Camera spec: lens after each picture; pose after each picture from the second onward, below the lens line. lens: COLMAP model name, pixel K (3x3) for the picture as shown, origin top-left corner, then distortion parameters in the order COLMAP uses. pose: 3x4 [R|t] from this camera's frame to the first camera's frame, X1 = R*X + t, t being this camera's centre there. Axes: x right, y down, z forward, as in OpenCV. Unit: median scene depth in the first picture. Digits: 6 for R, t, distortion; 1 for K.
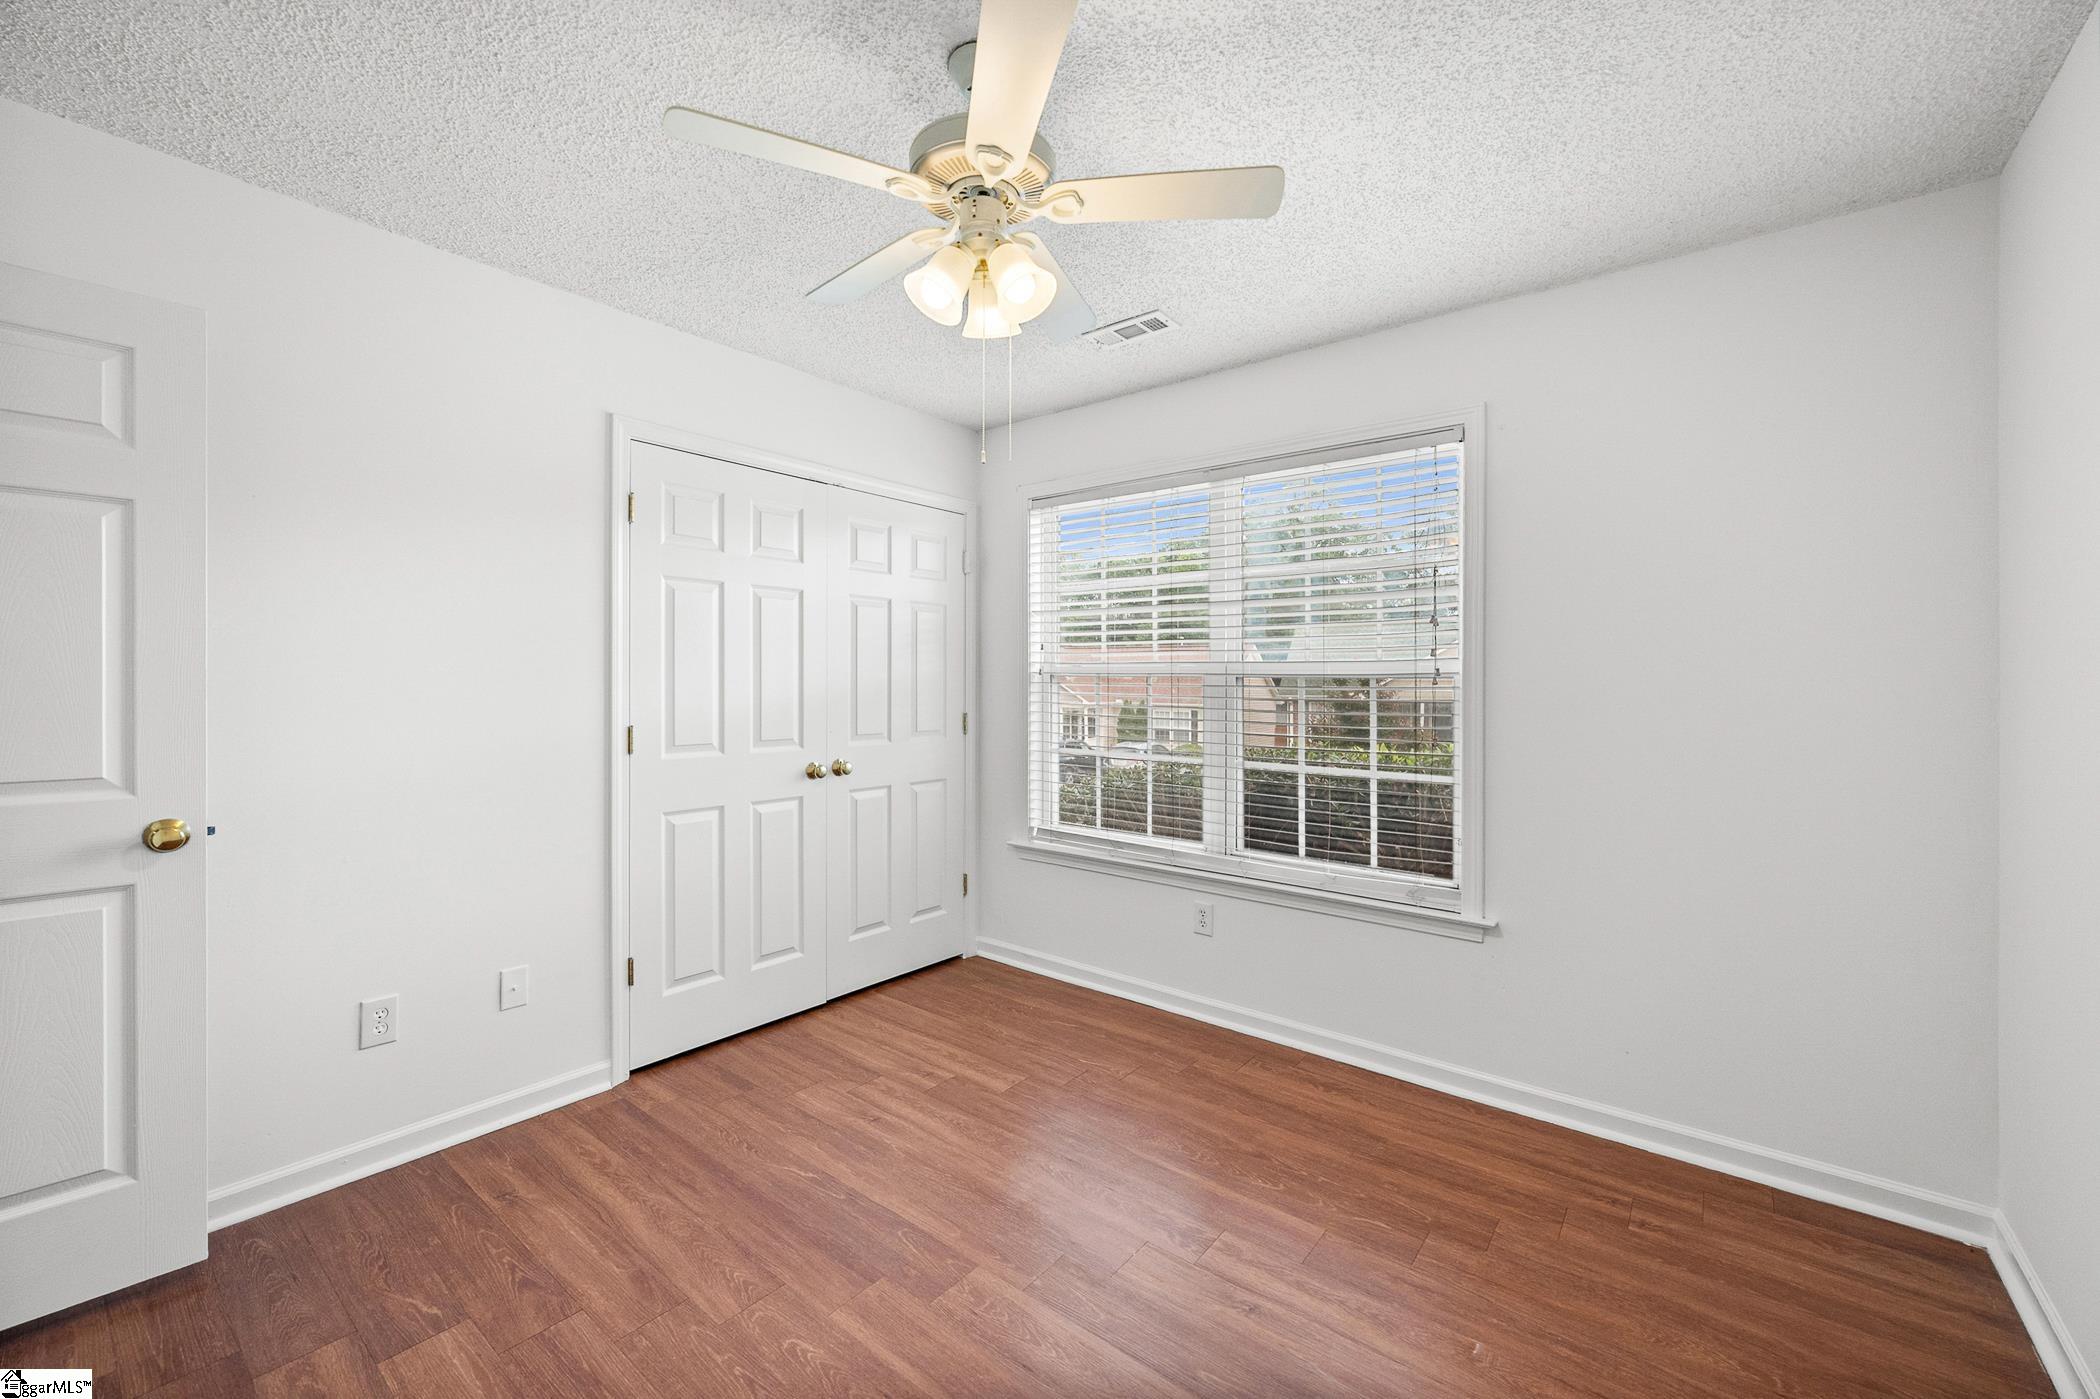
lens RADIAL K [[836.8, 0, 1050.7], [0, 836.8, 682.5], [0, 0, 1]] dist [0.000419, 0.000267]
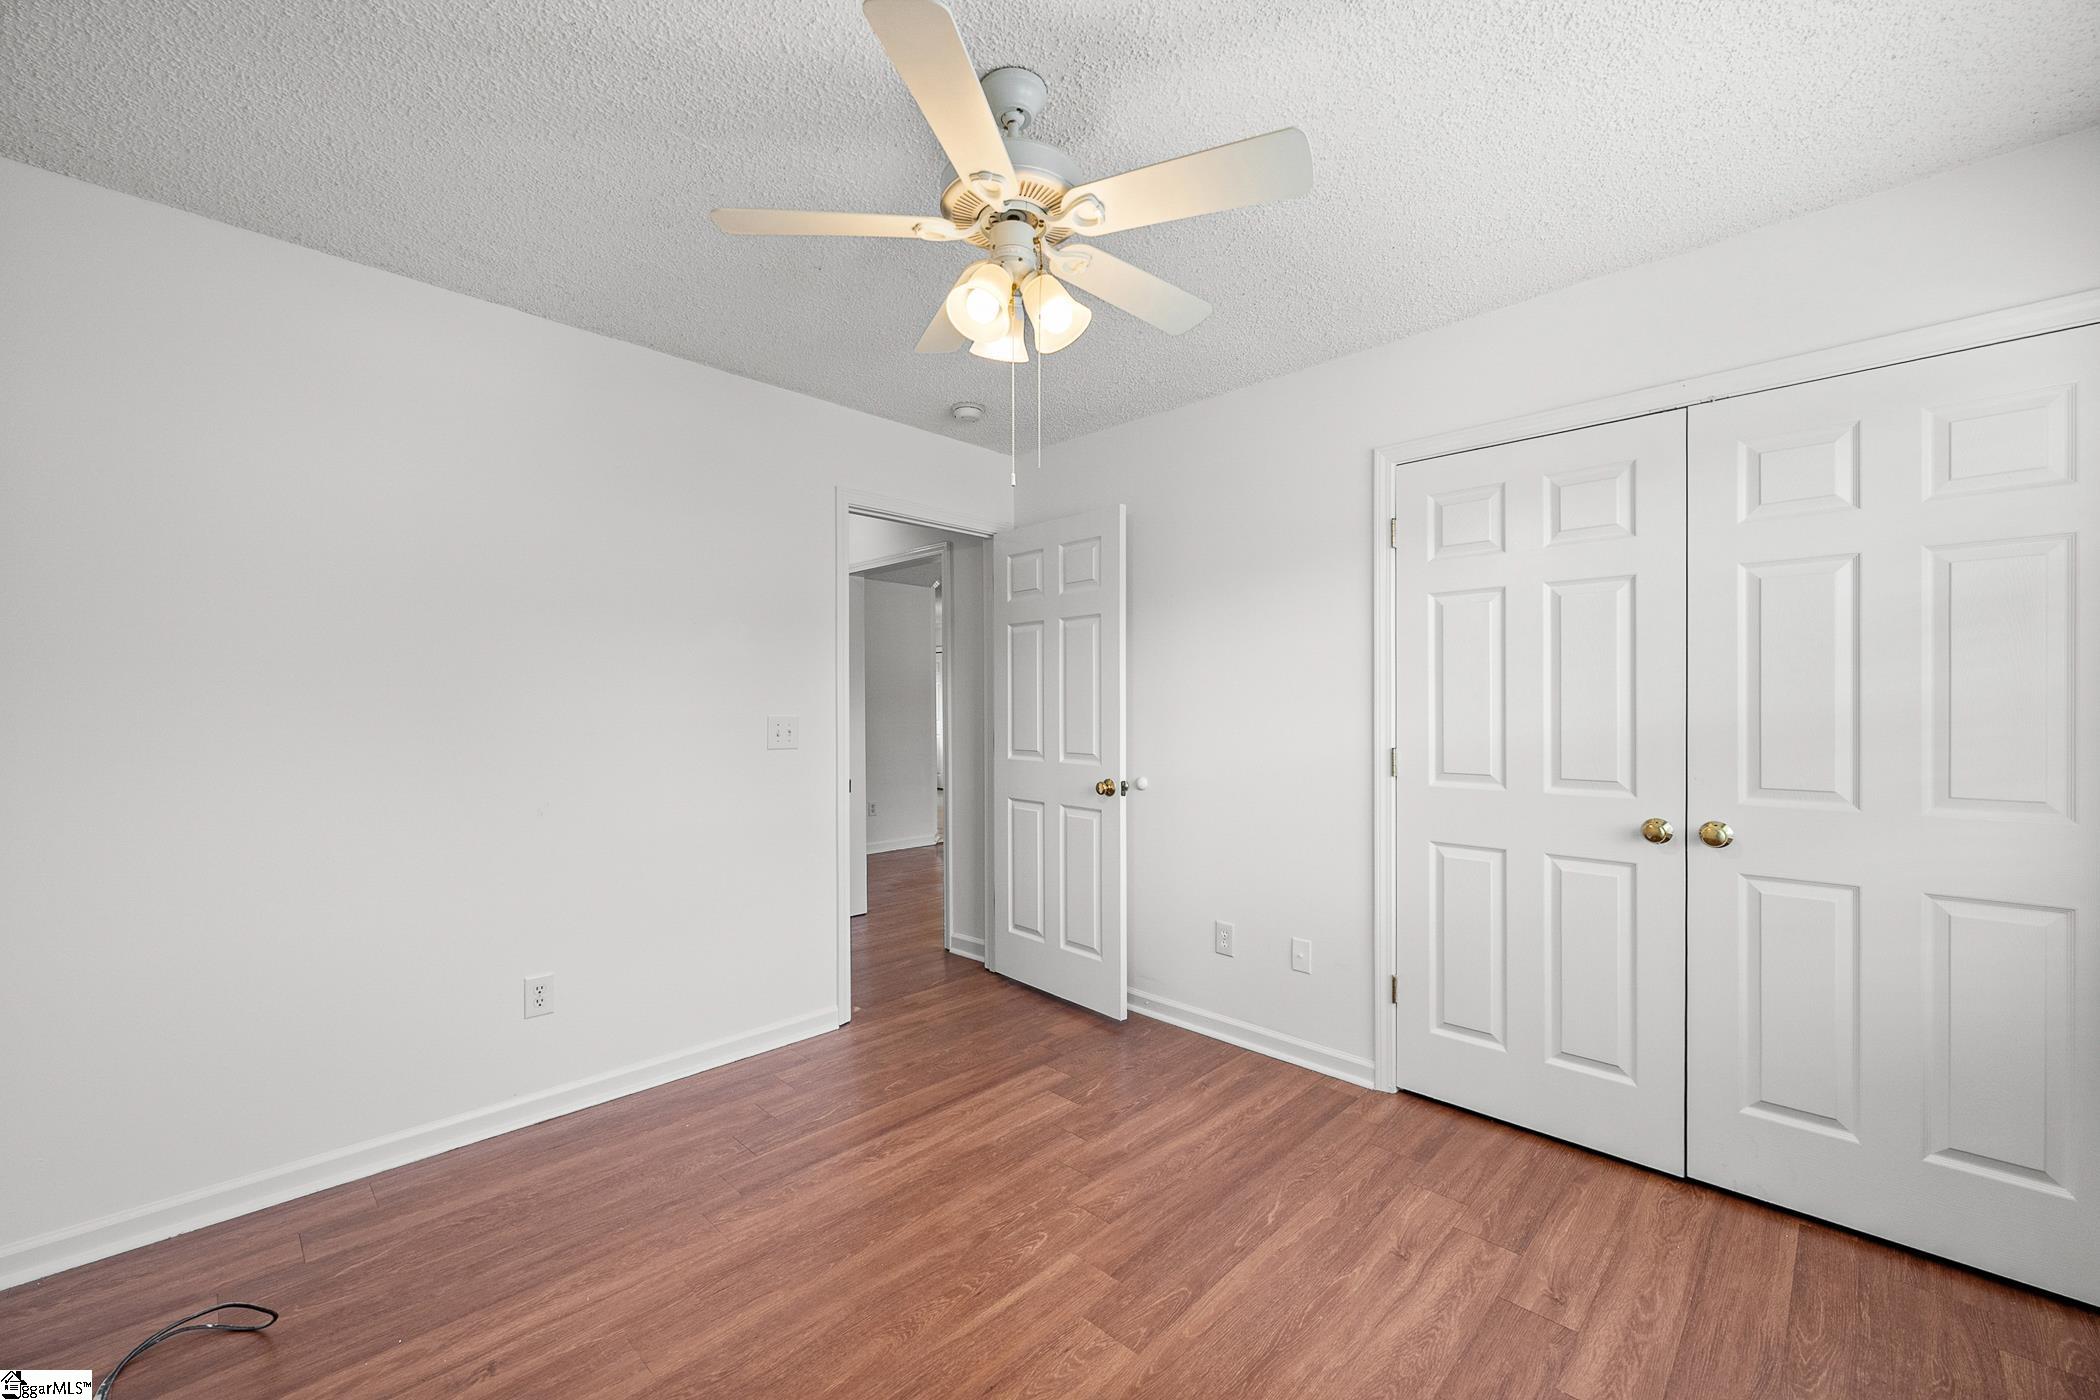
lens RADIAL K [[839.6, 0, 1041.0], [0, 839.6, 721.6], [0, 0, 1]] dist [-0.001415, -0.000194]
pose [[-0.106933, 0.015123, -0.994151, 0.566401], [0.005299, 0.999879, 0.014640, 0.002178], [0.994252, -0.003702, -0.107001, 0.695194]]
